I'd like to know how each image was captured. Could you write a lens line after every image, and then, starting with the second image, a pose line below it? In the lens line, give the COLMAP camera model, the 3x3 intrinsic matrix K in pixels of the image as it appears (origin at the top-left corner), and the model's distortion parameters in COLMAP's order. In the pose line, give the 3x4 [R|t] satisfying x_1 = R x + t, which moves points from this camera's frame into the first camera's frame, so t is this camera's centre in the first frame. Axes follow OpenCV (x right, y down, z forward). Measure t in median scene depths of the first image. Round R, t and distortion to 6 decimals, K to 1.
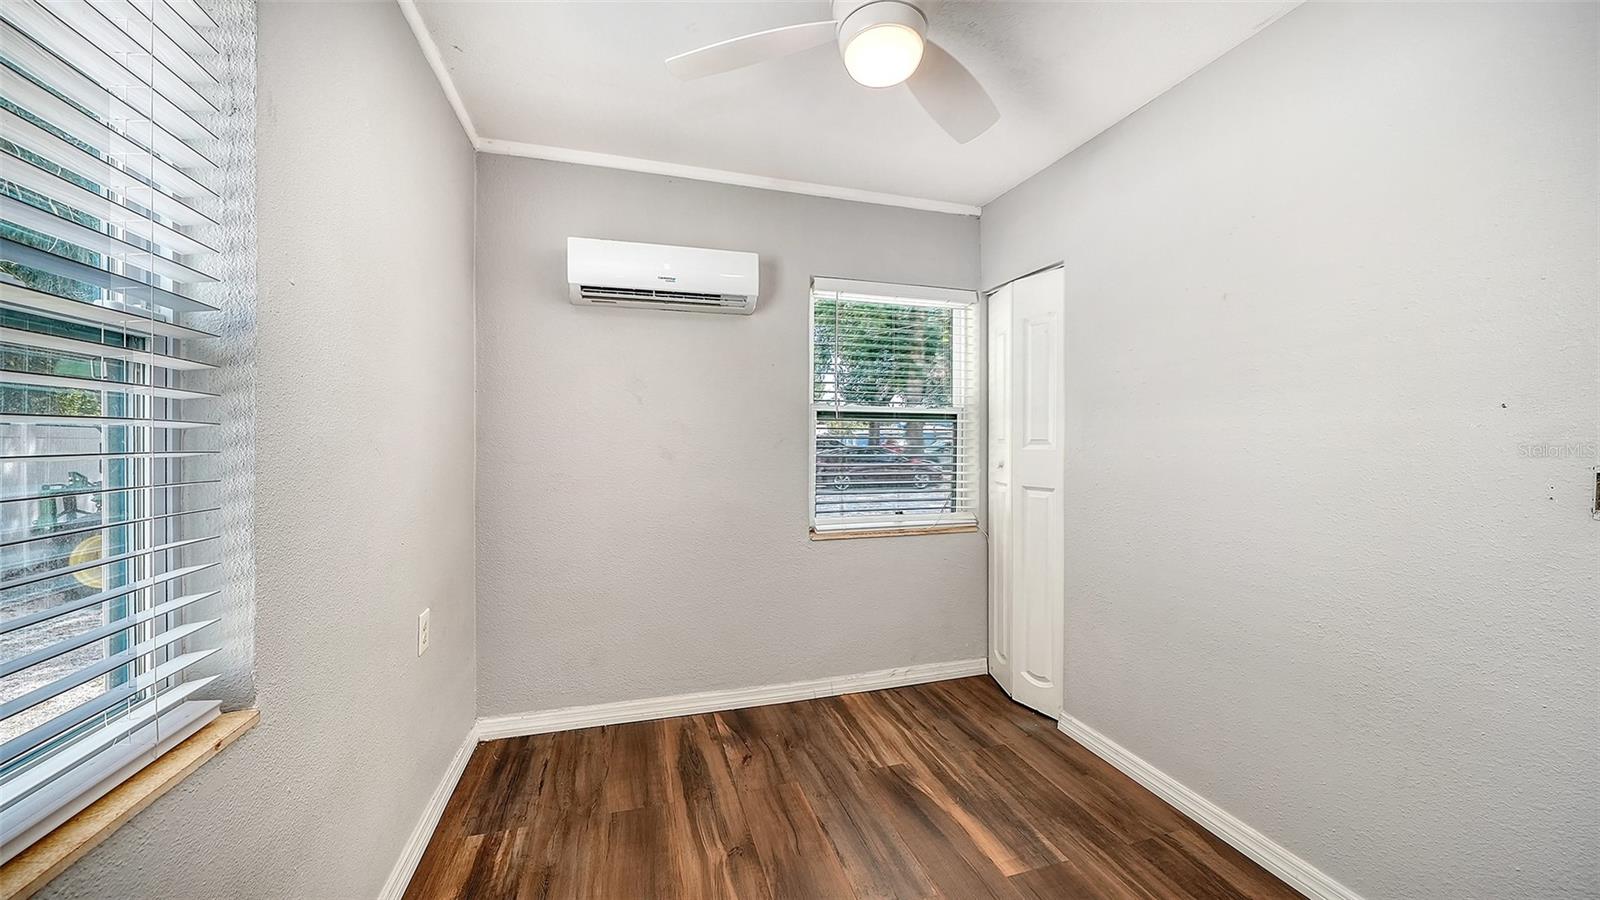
lens RADIAL K [[548.7, 0, 800.0], [0, 548.7, 450.0], [0, 0, 1]] dist [-0.000755, -0.000083]
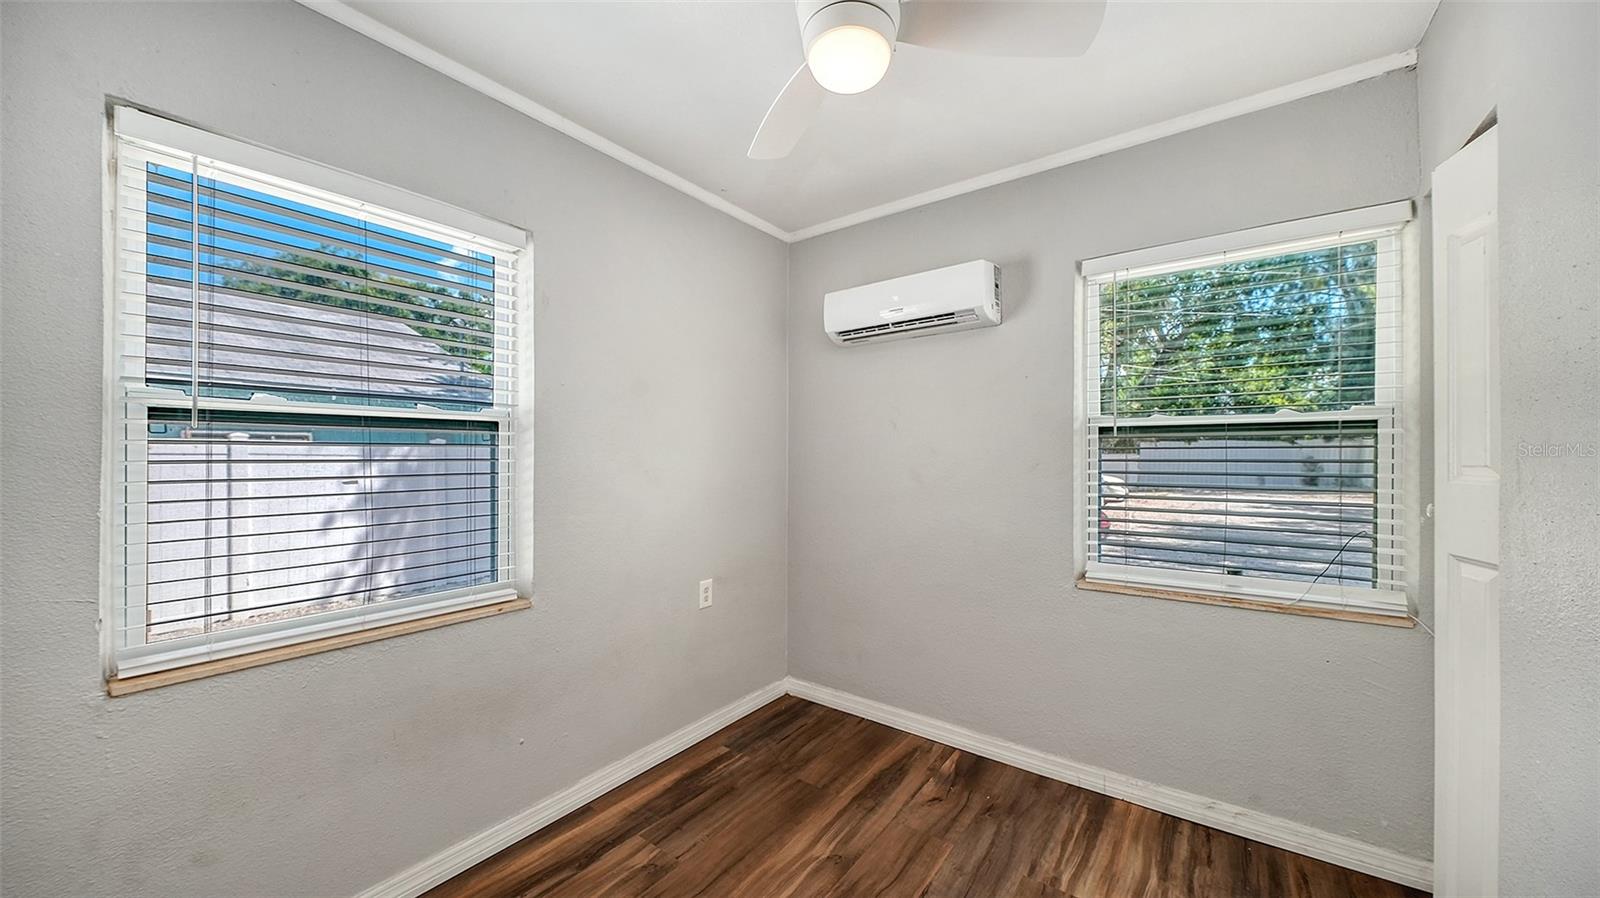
lens RADIAL K [[567.7, 0, 810.4], [0, 567.7, 459.4], [0, 0, 1]] dist [-0.000330, -0.000074]
pose [[0.613139, 0.000216, -0.789975, 0.535427], [-0.009195, 0.999934, -0.006863, -0.018058], [0.789922, 0.011472, 0.613100, 0.215376]]
